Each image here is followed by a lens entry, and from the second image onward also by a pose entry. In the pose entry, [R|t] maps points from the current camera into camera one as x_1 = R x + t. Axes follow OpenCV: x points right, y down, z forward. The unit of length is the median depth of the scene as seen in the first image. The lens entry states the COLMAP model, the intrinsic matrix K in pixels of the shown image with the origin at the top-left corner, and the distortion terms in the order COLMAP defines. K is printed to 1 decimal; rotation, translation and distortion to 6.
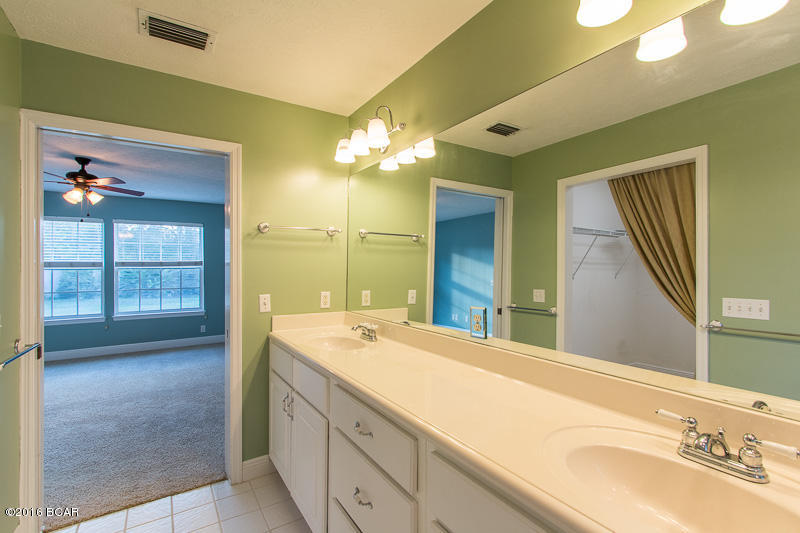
lens RADIAL K [[372.4, 0, 412.4], [0, 372.4, 263.5], [0, 0, 1]] dist [-0.001915, -0.000271]
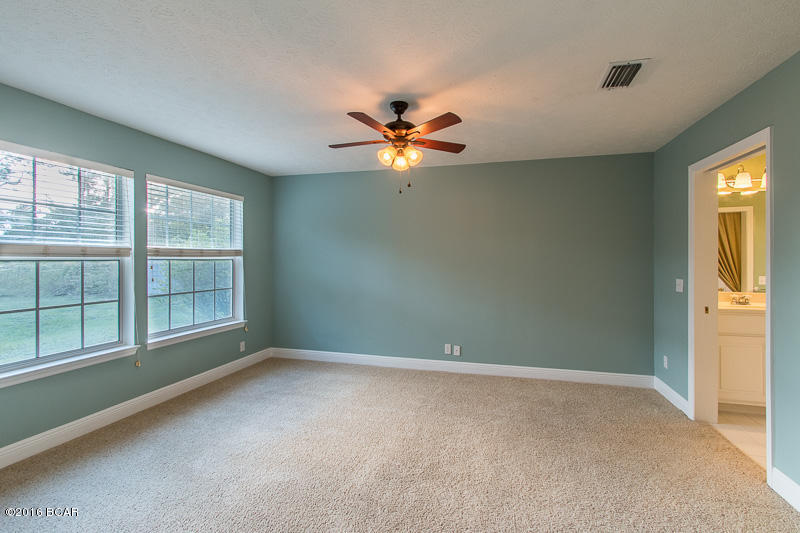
lens RADIAL K [[372.4, 0, 412.4], [0, 372.4, 263.5], [0, 0, 1]] dist [-0.001915, -0.000271]
pose [[0.746909, 0.000638, 0.664926, -0.876693], [-0.011885, 0.999853, 0.012391, 0.006782], [-0.664820, -0.017157, 0.746807, 0.297314]]
